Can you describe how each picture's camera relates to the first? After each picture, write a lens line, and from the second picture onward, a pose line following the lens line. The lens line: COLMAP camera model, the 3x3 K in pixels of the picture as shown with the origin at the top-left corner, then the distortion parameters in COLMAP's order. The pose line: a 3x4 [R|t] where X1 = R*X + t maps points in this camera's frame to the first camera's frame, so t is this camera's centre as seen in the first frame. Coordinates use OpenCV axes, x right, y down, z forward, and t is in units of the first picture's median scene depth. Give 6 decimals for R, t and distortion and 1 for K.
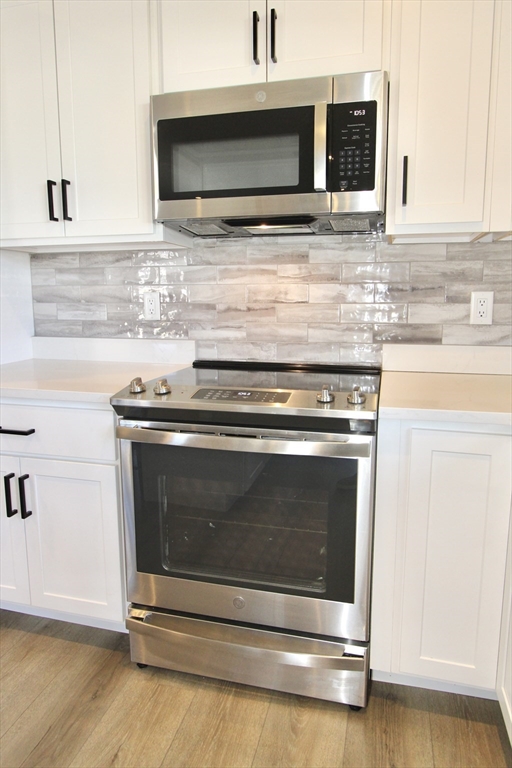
lens RADIAL K [[486.5, 0, 269.2], [0, 486.5, 356.8], [0, 0, 1]] dist [-0.019295, 0.000107]
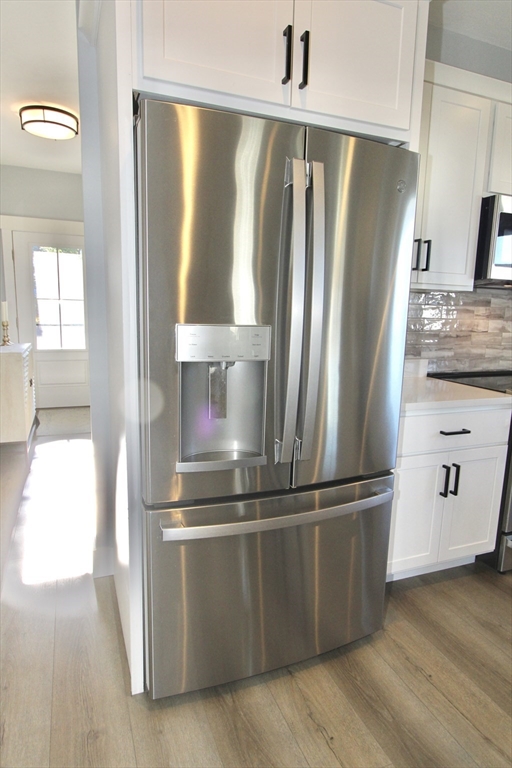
lens RADIAL K [[467.5, 0, 256.0], [0, 467.5, 384.0], [0, 0, 1]] dist [-0.017530, -0.000117]
pose [[0.811587, -0.073912, 0.579538, -1.396854], [0.046794, 0.997002, 0.061623, -0.071705], [-0.582355, -0.022894, 0.812612, 0.217503]]
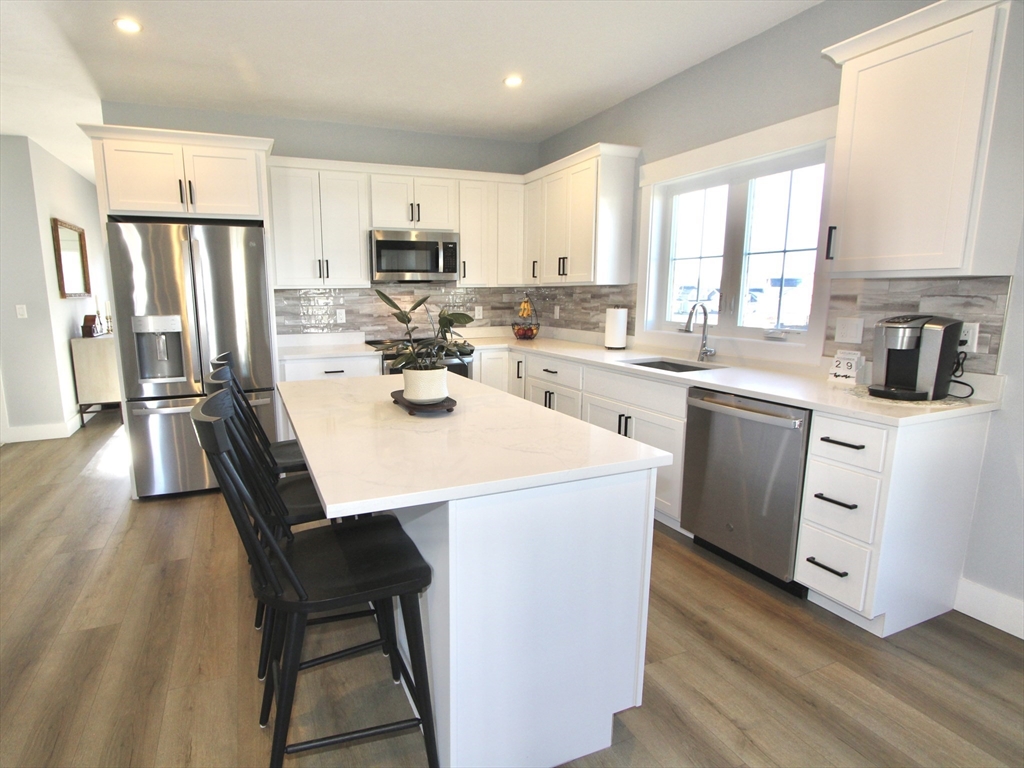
lens RADIAL K [[530.0, 0, 446.1], [0, 530.0, 380.7], [0, 0, 1]] dist [-0.014942, -0.000124]
pose [[0.816762, -0.104356, 0.567459, -1.256382], [0.078792, 0.994467, 0.069475, 0.048119], [-0.571570, -0.012033, 0.820465, -1.149858]]
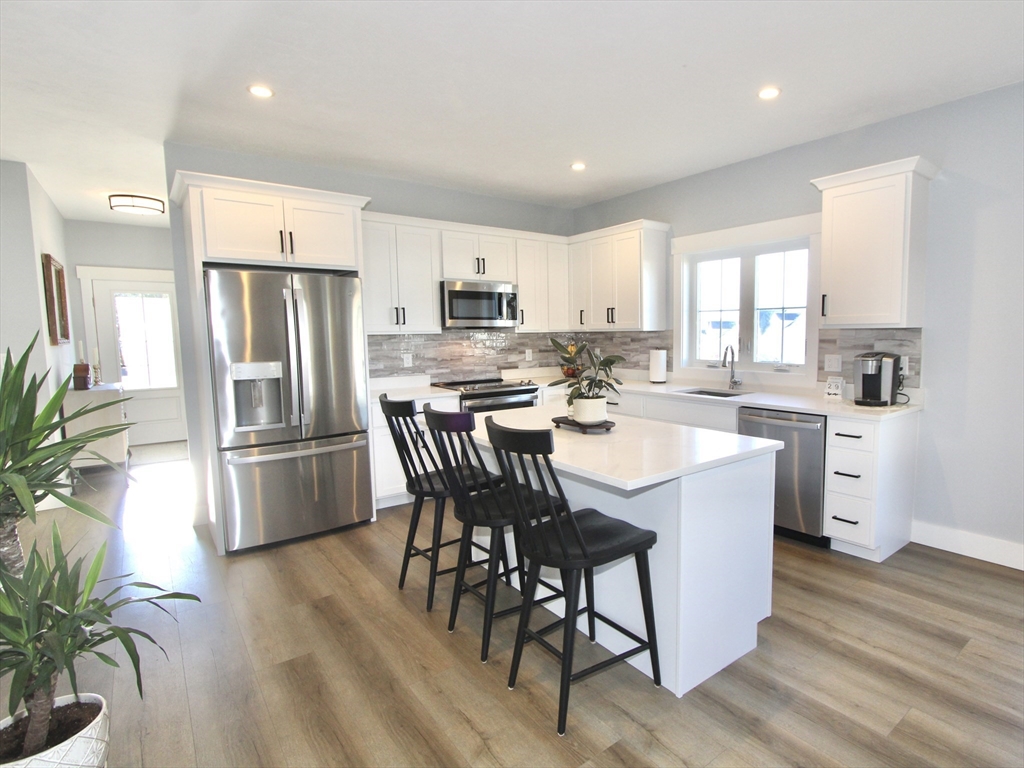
lens RADIAL K [[541.2, 0, 589.2], [0, 541.2, 383.8], [0, 0, 1]] dist [-0.017052, -0.000189]
pose [[0.587513, -0.085069, 0.804731, -1.806946], [0.107000, 0.993894, 0.026948, 0.019875], [-0.802109, 0.070274, 0.593028, -1.096694]]
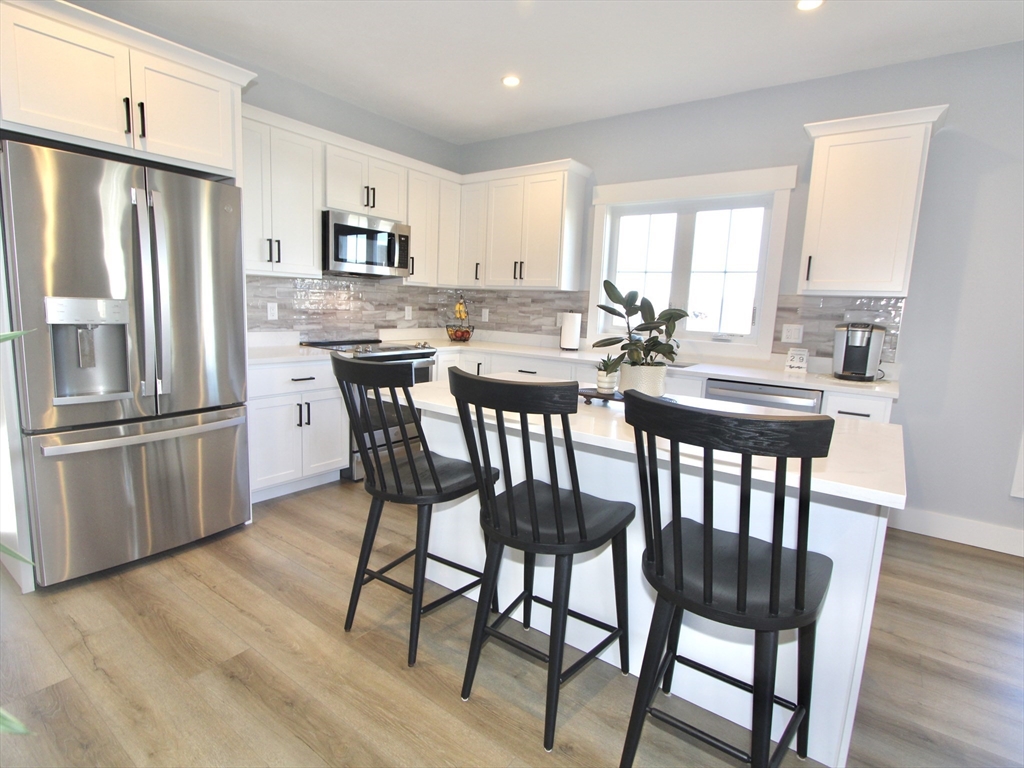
lens RADIAL K [[528.3, 0, 494.1], [0, 528.3, 380.6], [0, 0, 1]] dist [-0.012704, -0.000073]
pose [[0.390801, -0.119091, 0.912739, -1.724628], [0.069765, 0.992575, 0.099637, 0.002814], [-0.917827, 0.024739, 0.396208, -0.414724]]
